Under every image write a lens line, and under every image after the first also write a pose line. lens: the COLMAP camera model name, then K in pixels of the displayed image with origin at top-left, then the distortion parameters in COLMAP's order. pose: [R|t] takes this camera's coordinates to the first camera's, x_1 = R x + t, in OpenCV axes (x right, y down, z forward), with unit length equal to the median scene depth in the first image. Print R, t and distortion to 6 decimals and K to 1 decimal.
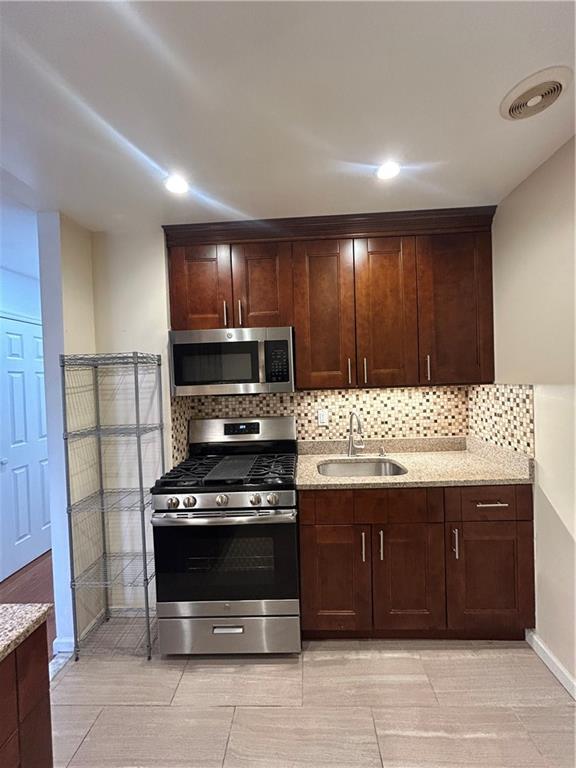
lens RADIAL K [[308.5, 0, 295.3], [0, 308.5, 384.4], [0, 0, 1]] dist [0.001021, 0.000230]
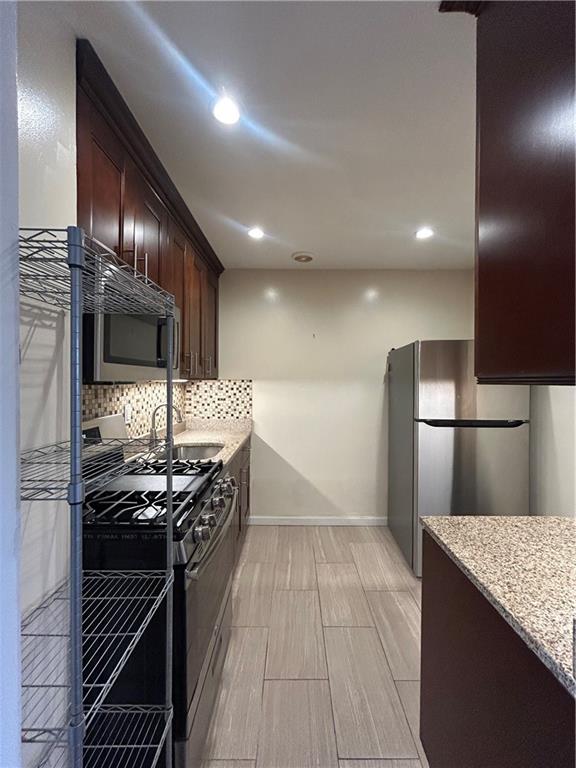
lens RADIAL K [[308.5, 0, 295.3], [0, 308.5, 384.4], [0, 0, 1]] dist [0.001021, 0.000230]
pose [[-0.050073, 0.020014, 0.998545, -0.899882], [0.013466, 0.999722, -0.019362, 0.055710], [-0.998655, 0.012477, -0.050328, 0.673299]]
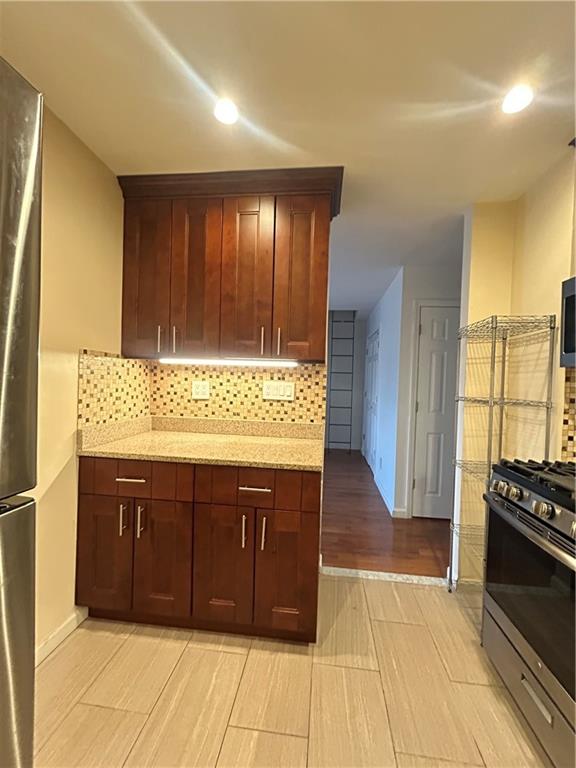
lens RADIAL K [[308.5, 0, 295.3], [0, 308.5, 384.4], [0, 0, 1]] dist [0.001021, 0.000230]
pose [[-0.997873, 0.011345, 0.064197, 0.040028], [0.010158, 0.999772, -0.018785, 0.103651], [-0.064395, -0.018093, -0.997760, 2.017911]]
